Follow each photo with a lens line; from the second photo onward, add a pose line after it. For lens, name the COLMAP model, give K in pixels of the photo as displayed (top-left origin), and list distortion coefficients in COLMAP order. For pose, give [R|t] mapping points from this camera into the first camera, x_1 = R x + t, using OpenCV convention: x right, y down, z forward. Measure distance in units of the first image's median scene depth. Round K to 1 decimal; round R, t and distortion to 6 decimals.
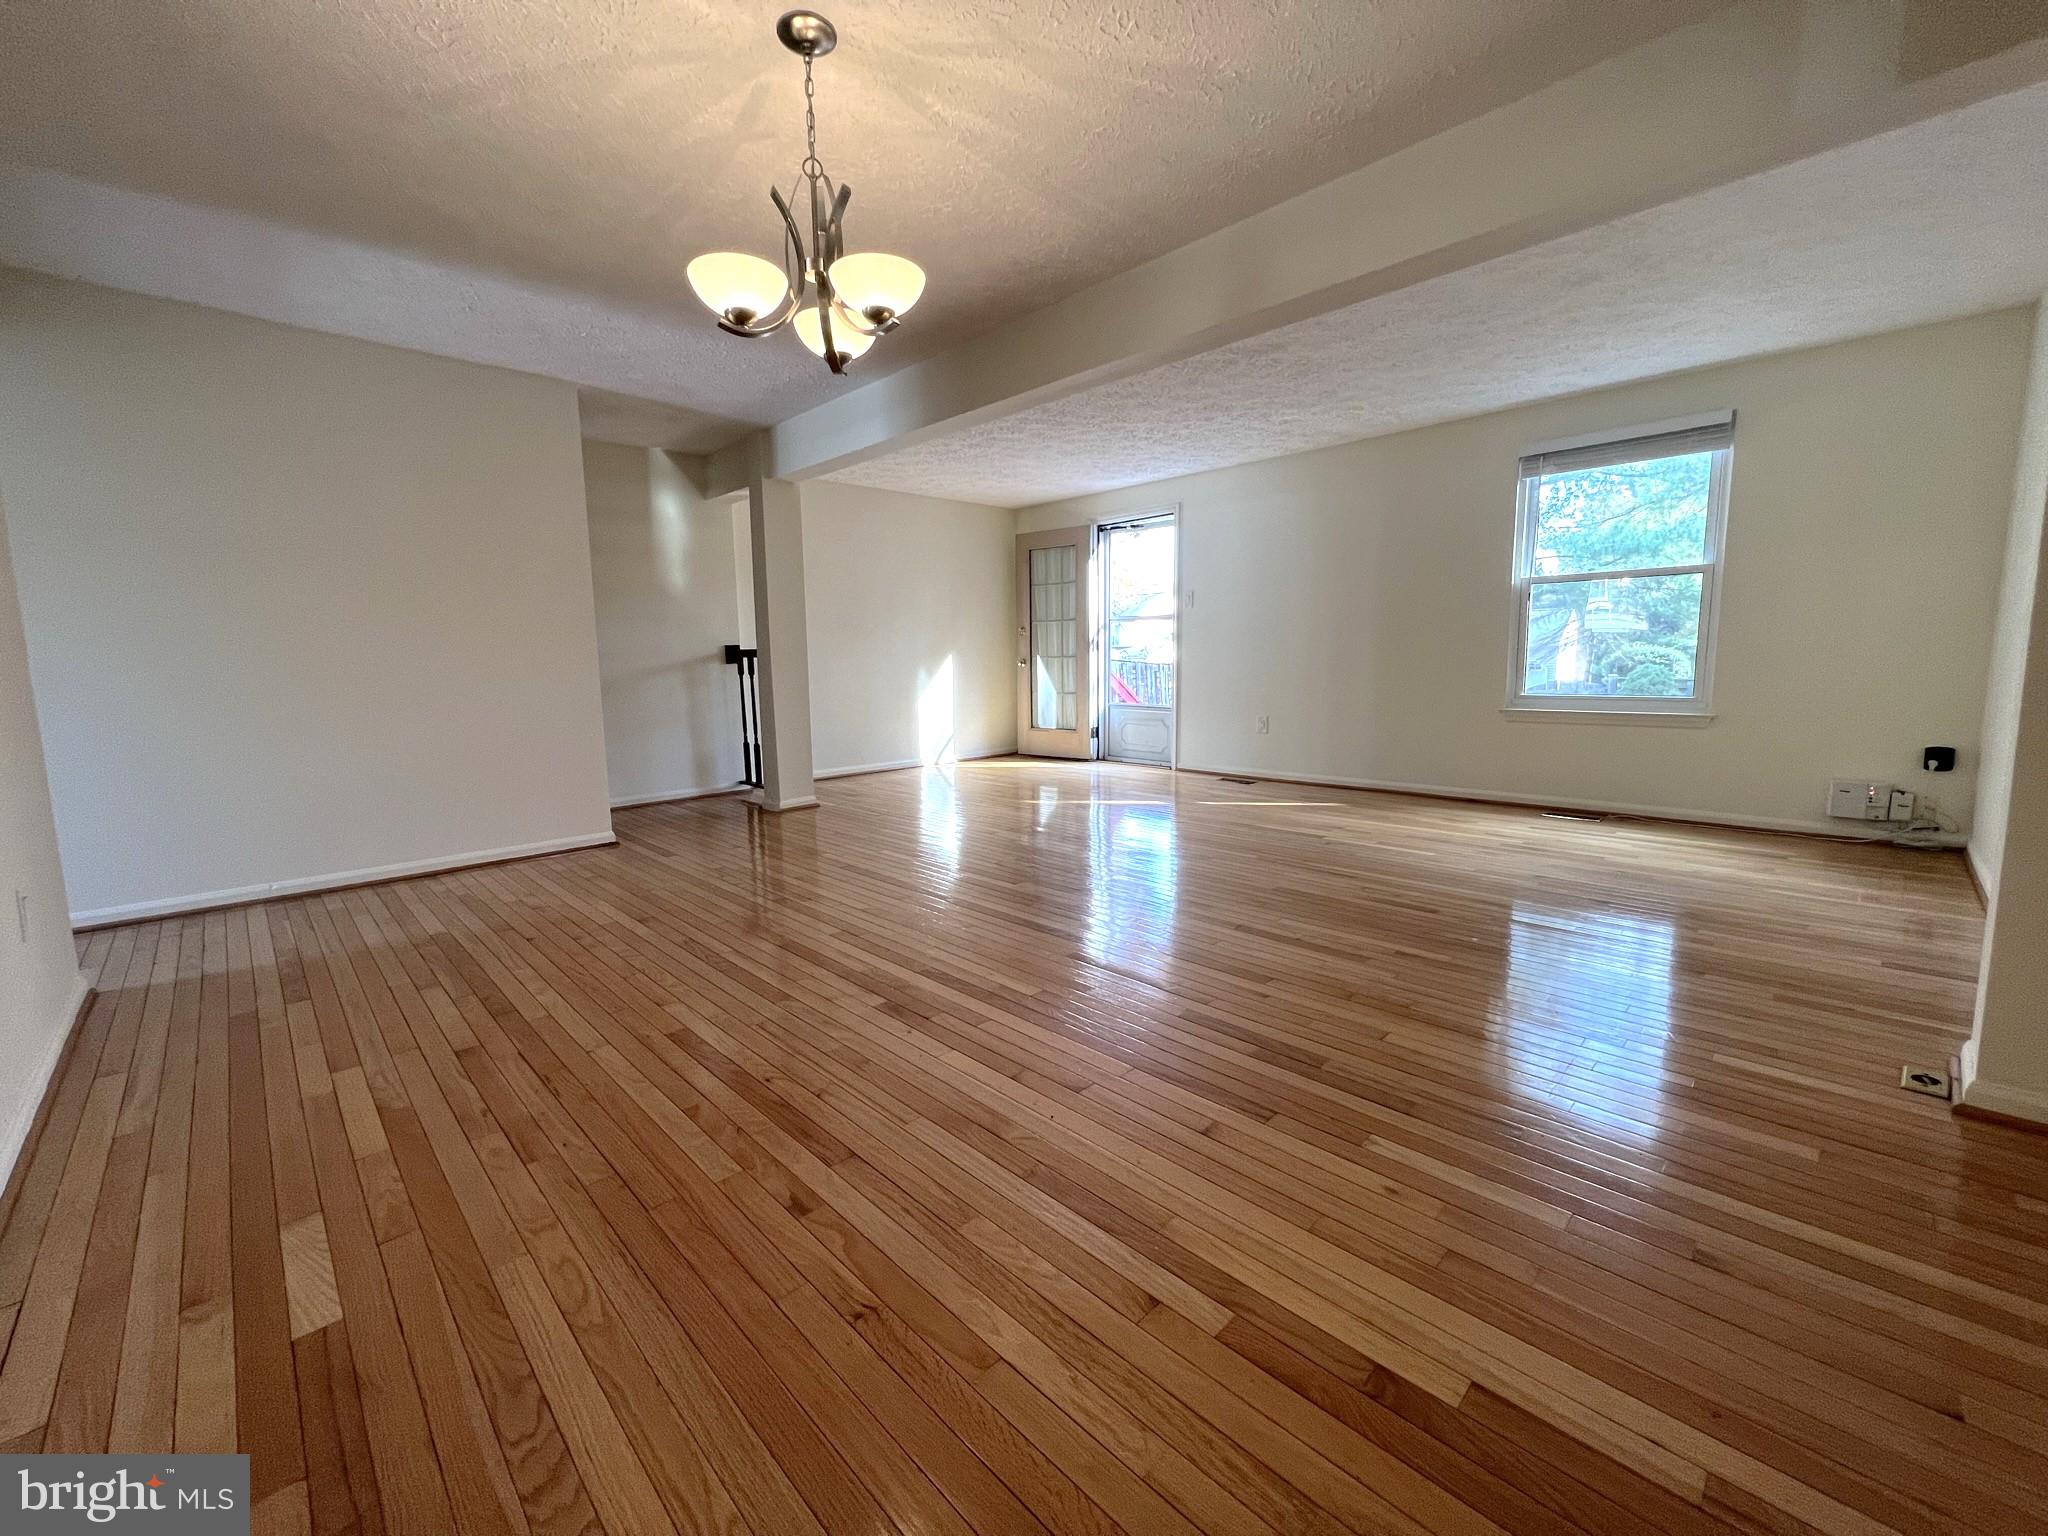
lens RADIAL K [[854.9, 0, 1024.0], [0, 854.9, 768.0], [0, 0, 1]] dist [0.000386, 0.000003]
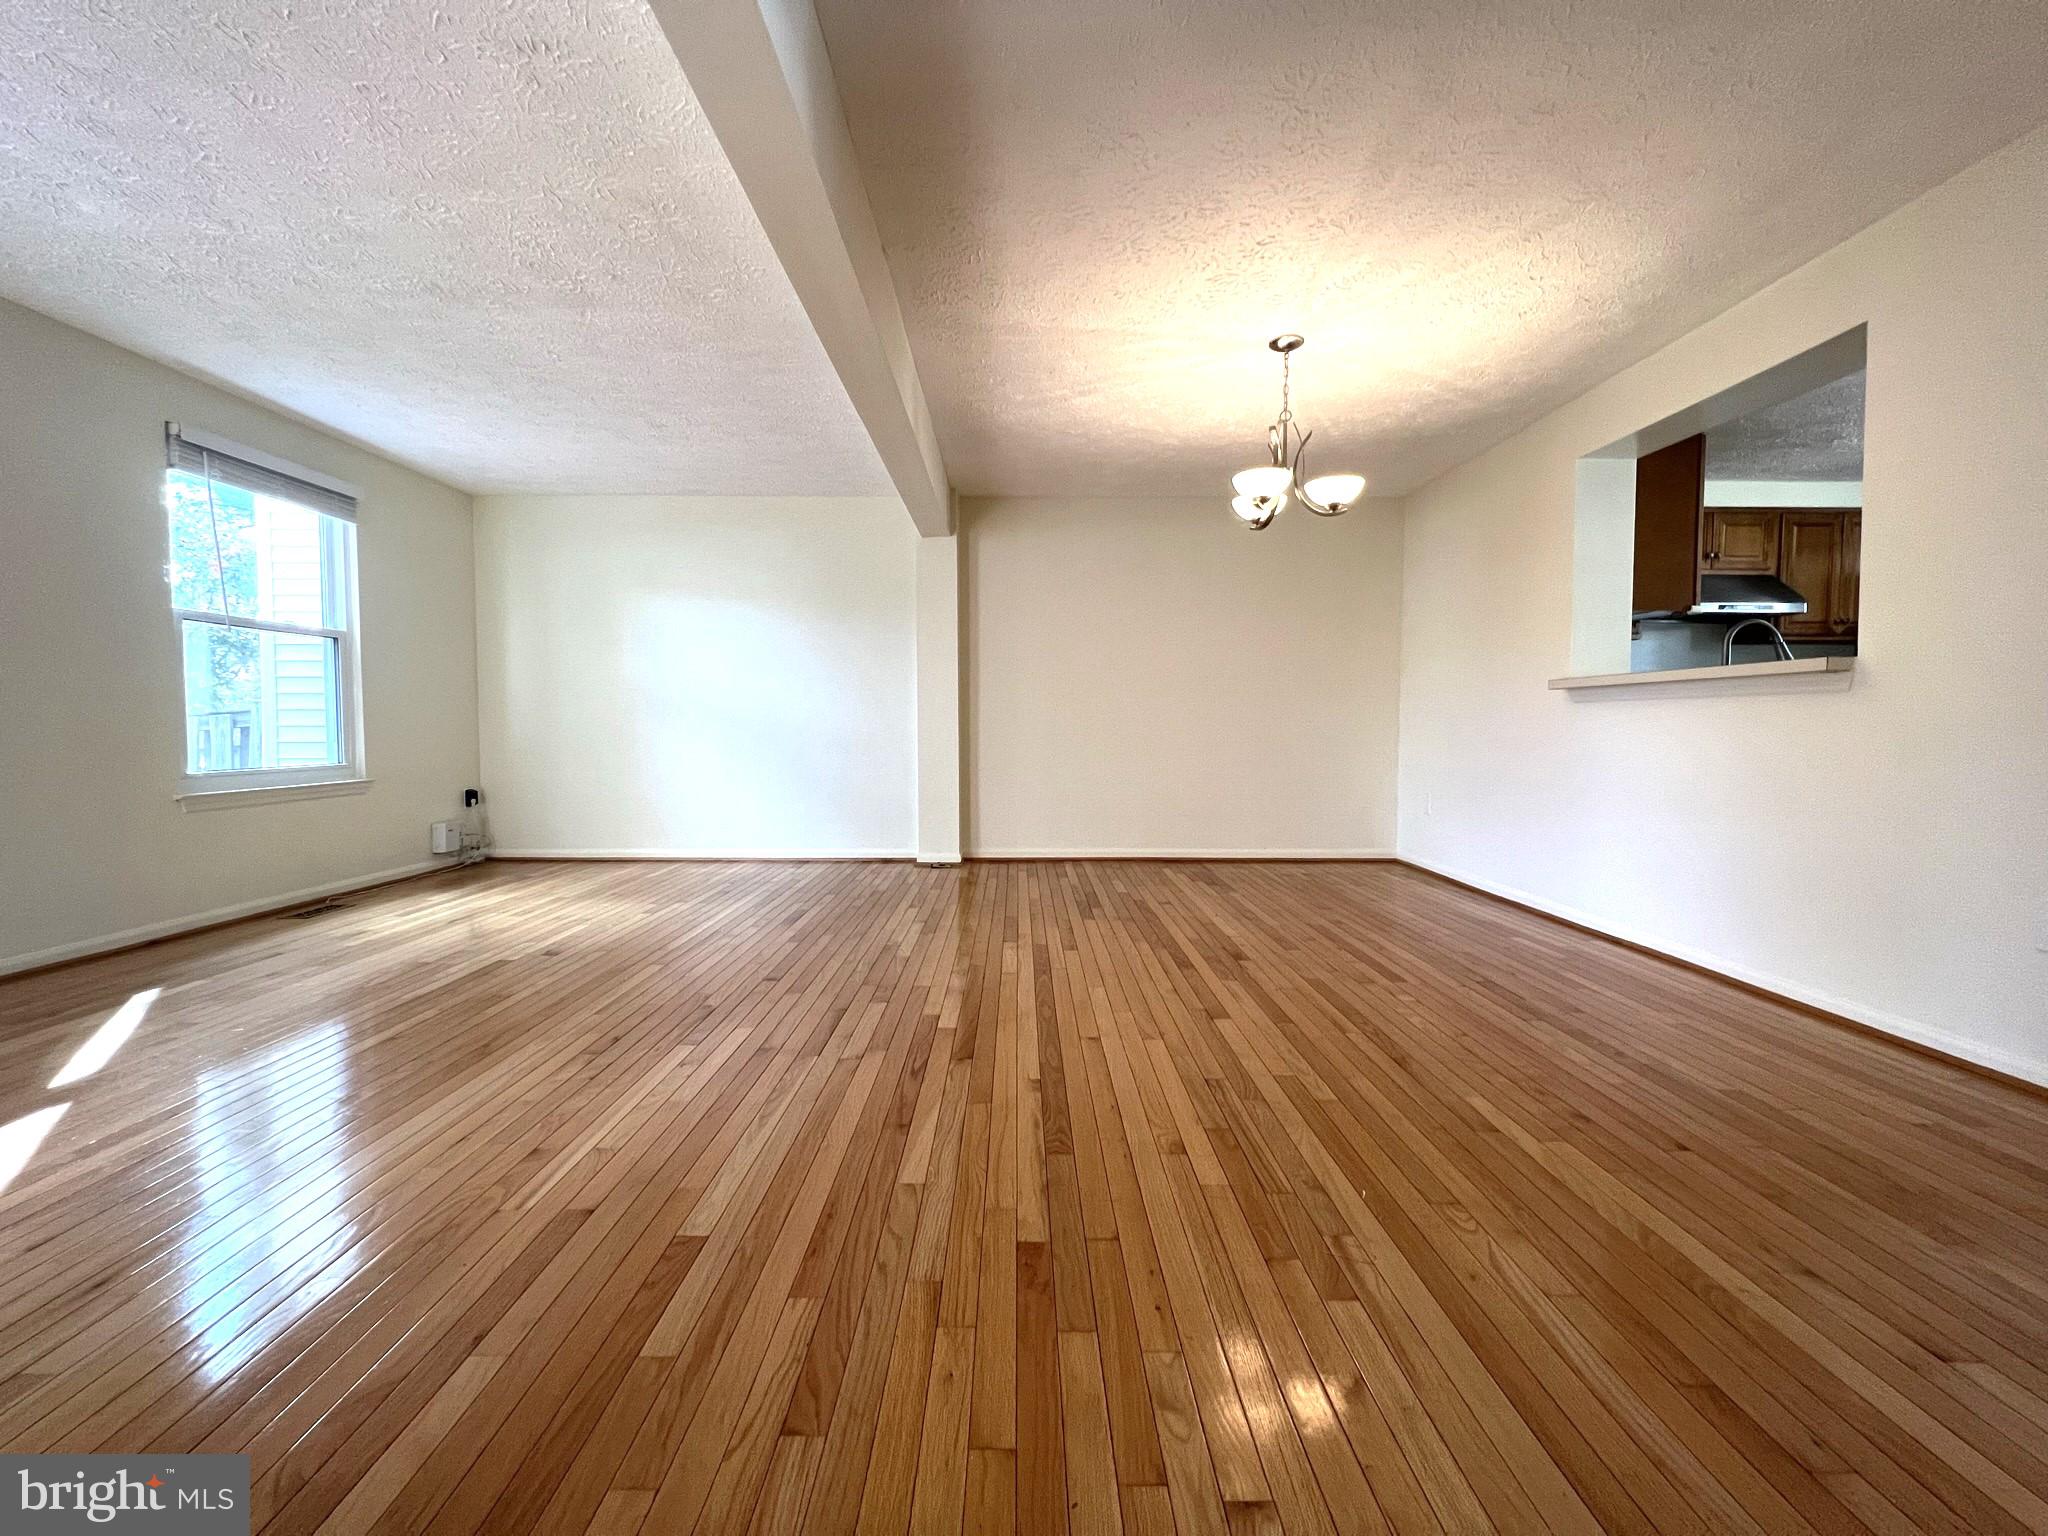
lens RADIAL K [[854.9, 0, 1024.0], [0, 854.9, 768.0], [0, 0, 1]] dist [0.000386, 0.000003]
pose [[-0.739945, -0.015179, 0.672496, -0.668314], [0.102076, 0.985634, 0.134561, -0.194435], [-0.664878, 0.168213, -0.727765, 1.776583]]
